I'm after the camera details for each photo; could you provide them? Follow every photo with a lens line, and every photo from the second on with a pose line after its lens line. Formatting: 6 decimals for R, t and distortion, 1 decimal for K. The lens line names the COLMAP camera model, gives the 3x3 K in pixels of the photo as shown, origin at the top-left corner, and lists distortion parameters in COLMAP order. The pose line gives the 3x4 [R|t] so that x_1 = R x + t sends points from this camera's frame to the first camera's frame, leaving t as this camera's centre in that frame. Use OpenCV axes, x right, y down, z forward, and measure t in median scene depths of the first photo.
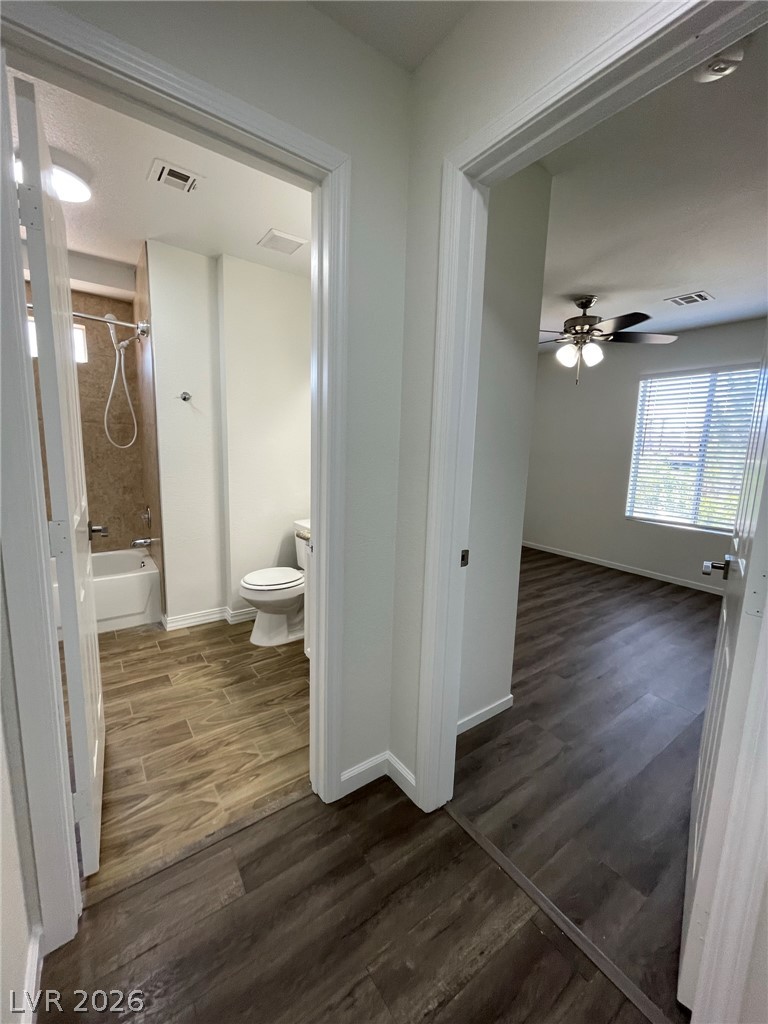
lens RADIAL K [[417.2, 0, 381.4], [0, 417.2, 508.2], [0, 0, 1]] dist [-0.003427, 0.000904]
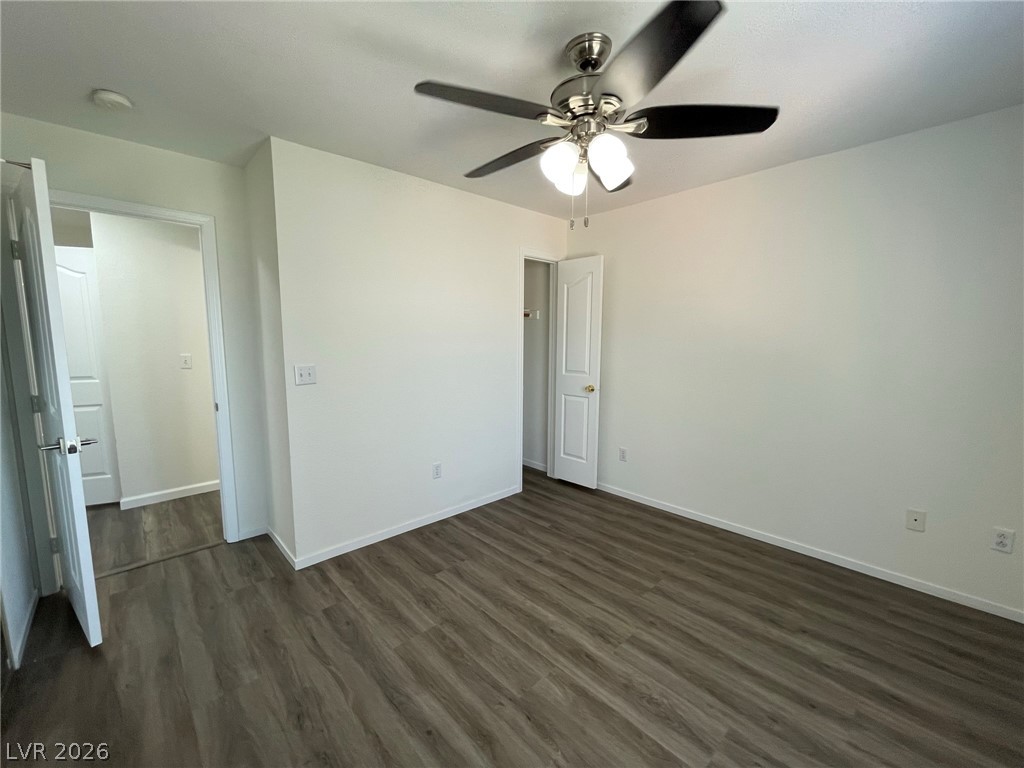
lens RADIAL K [[417.2, 0, 508.1], [0, 417.2, 387.0], [0, 0, 1]] dist [-0.003427, 0.000904]
pose [[0.122663, 0.090368, -0.988326, 0.844138], [-0.151831, 0.985832, 0.071296, -0.112620], [0.980766, 0.141313, 0.134645, 0.770316]]
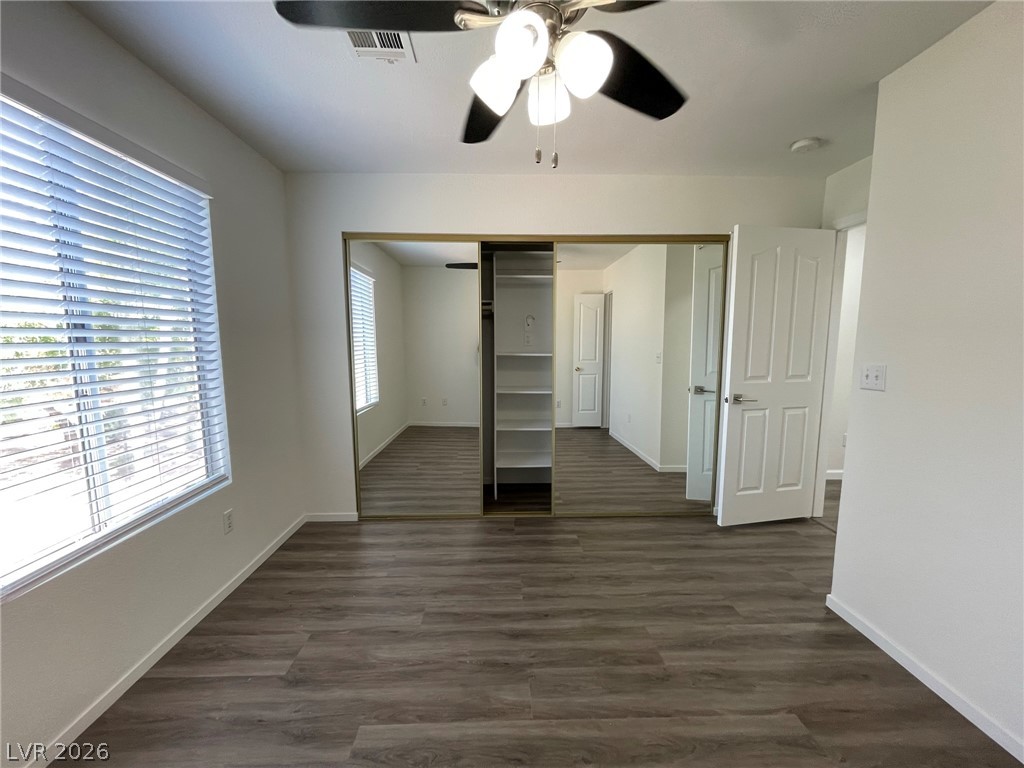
lens RADIAL K [[418.2, 0, 512.0], [0, 418.2, 384.0], [0, 0, 1]] dist [-0.002658, 0.000008]
pose [[-0.829099, -0.087687, 0.552183, 0.245428], [0.064403, 0.966072, 0.250114, -0.180296], [-0.555380, 0.242931, -0.795322, 1.175817]]
